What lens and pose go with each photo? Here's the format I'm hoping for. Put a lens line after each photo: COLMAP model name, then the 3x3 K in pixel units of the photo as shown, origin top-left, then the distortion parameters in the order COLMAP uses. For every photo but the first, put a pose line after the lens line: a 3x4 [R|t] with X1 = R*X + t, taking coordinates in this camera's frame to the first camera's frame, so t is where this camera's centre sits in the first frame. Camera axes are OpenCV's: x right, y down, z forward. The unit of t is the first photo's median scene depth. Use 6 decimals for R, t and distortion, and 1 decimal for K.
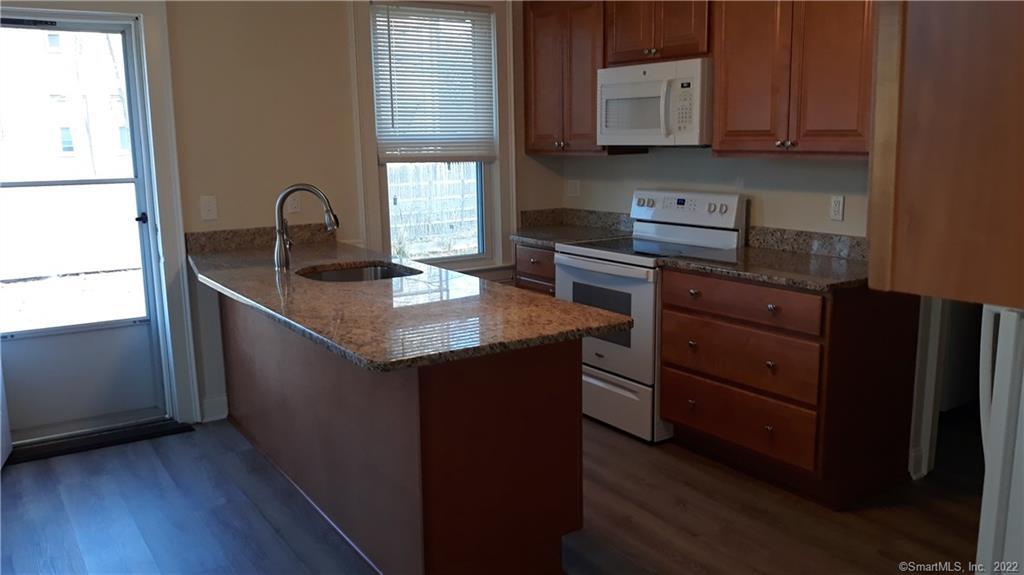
lens RADIAL K [[853.9, 0, 510.3], [0, 853.9, 310.1], [0, 0, 1]] dist [0.154715, -0.595446]
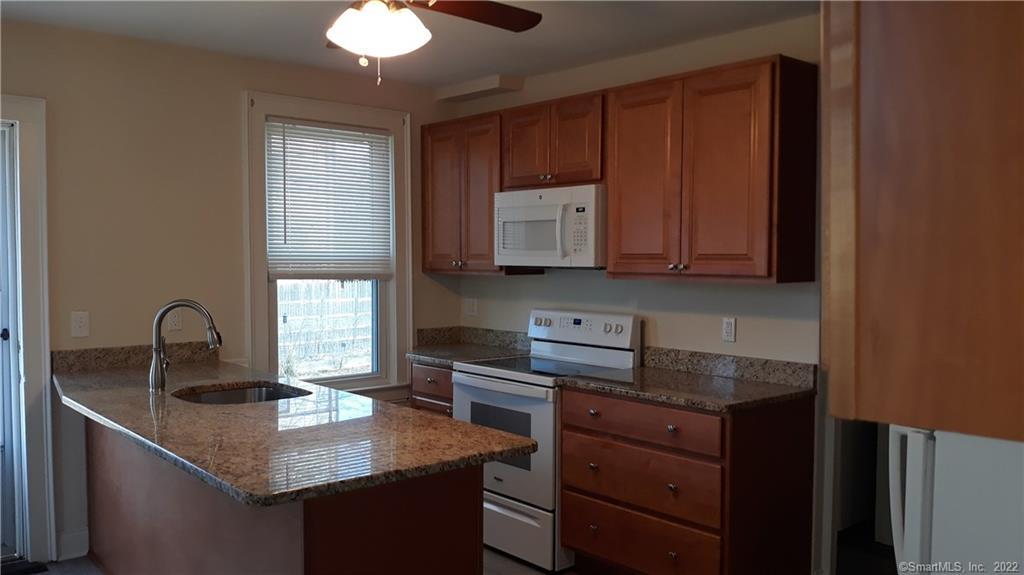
lens RADIAL K [[840.9, 0, 518.6], [0, 840.9, 295.7], [0, 0, 1]] dist [0.134630, -0.307618]
pose [[0.990626, 0.012710, 0.136006, -0.005161], [0.008540, 0.987952, -0.154527, -0.003877], [-0.136331, 0.154240, 0.978583, 0.037218]]
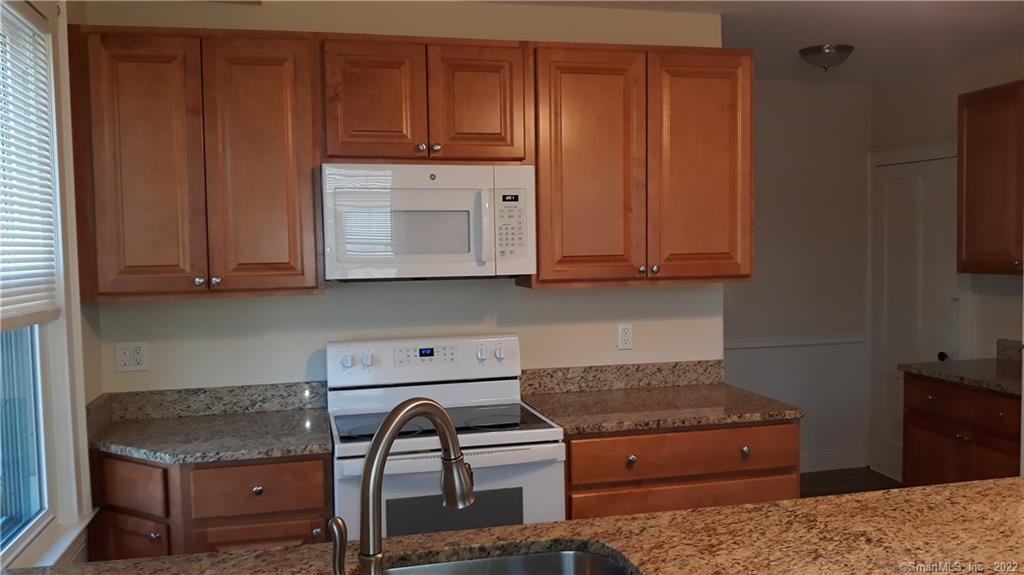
lens RADIAL K [[840.9, 0, 518.6], [0, 840.9, 295.7], [0, 0, 1]] dist [0.134630, -0.307618]
pose [[0.332502, -0.043500, 0.942099, -0.460098], [0.202524, 0.978925, -0.026277, -0.142092], [-0.921101, 0.199535, 0.334304, 0.697676]]
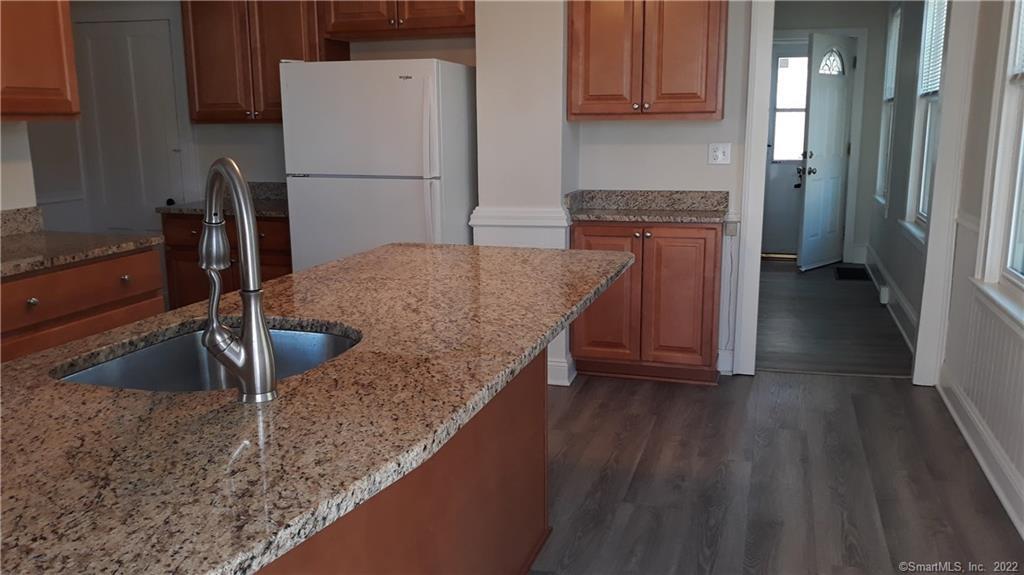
lens RADIAL K [[840.9, 0, 518.6], [0, 840.9, 295.7], [0, 0, 1]] dist [0.134630, -0.307618]
pose [[-0.633273, -0.136975, 0.761710, -0.511002], [0.174079, 0.933783, 0.312644, -0.153624], [-0.754097, 0.330587, -0.567495, 0.943361]]
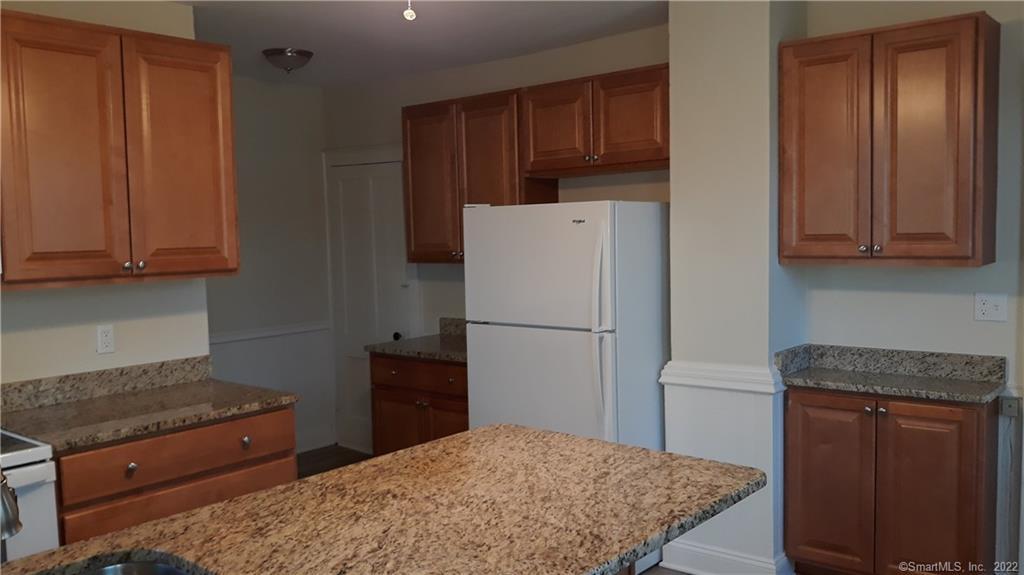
lens RADIAL K [[853.4, 0, 496.5], [0, 853.4, 299.6], [0, 0, 1]] dist [0.009368, -0.080549]
pose [[-0.270987, -0.055649, 0.960973, -0.481983], [0.223044, 0.967527, 0.118925, -0.150691], [-0.936385, 0.246566, -0.249775, 0.736911]]
